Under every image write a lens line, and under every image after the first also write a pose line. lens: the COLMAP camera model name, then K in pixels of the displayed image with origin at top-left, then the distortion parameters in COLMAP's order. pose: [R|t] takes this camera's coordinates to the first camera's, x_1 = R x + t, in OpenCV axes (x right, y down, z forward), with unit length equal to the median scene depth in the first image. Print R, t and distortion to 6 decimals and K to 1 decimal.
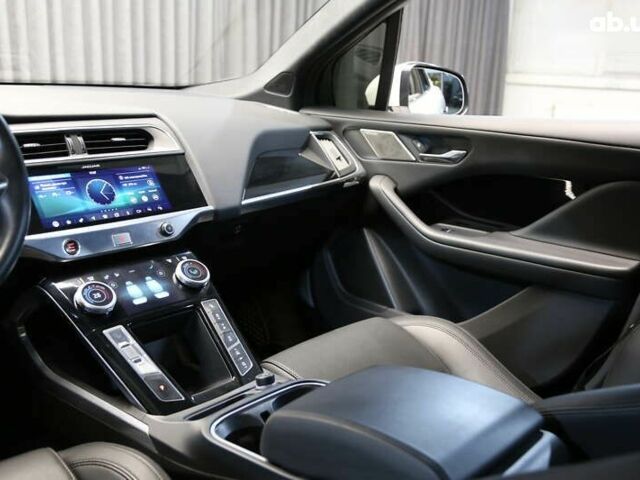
lens RADIAL K [[704.5, 0, 325.8], [0, 704.5, 233.3], [0, 0, 1]] dist [0.018973, 0.000000]
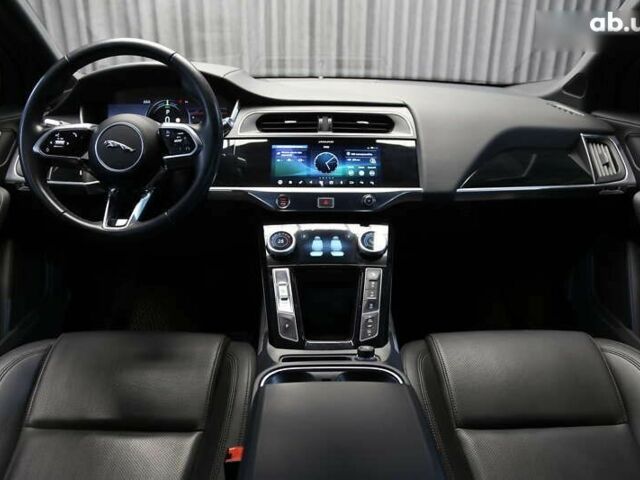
lens RADIAL K [[490.6, 0, 324.1], [0, 490.6, 236.0], [0, 0, 1]] dist [-0.103049, 0.008617]
pose [[0.686401, 0.232139, -0.689177, 0.303297], [-0.165181, 0.972681, 0.163117, -0.070677], [0.708215, 0.001875, 0.705995, 0.362888]]
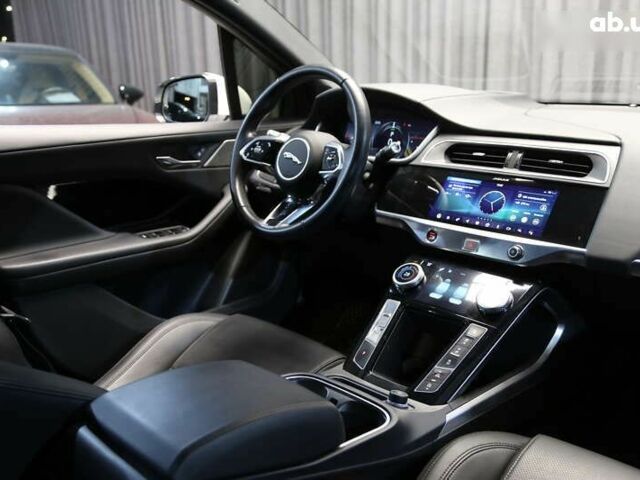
lens RADIAL K [[662.5, 0, 322.4], [0, 662.5, 243.5], [0, 0, 1]] dist [0.022200, 0.000000]
pose [[-0.048848, 0.227644, -0.972518, 0.688648], [-0.238700, 0.942806, 0.232678, -0.169453], [0.969864, 0.243506, 0.008284, 0.722313]]
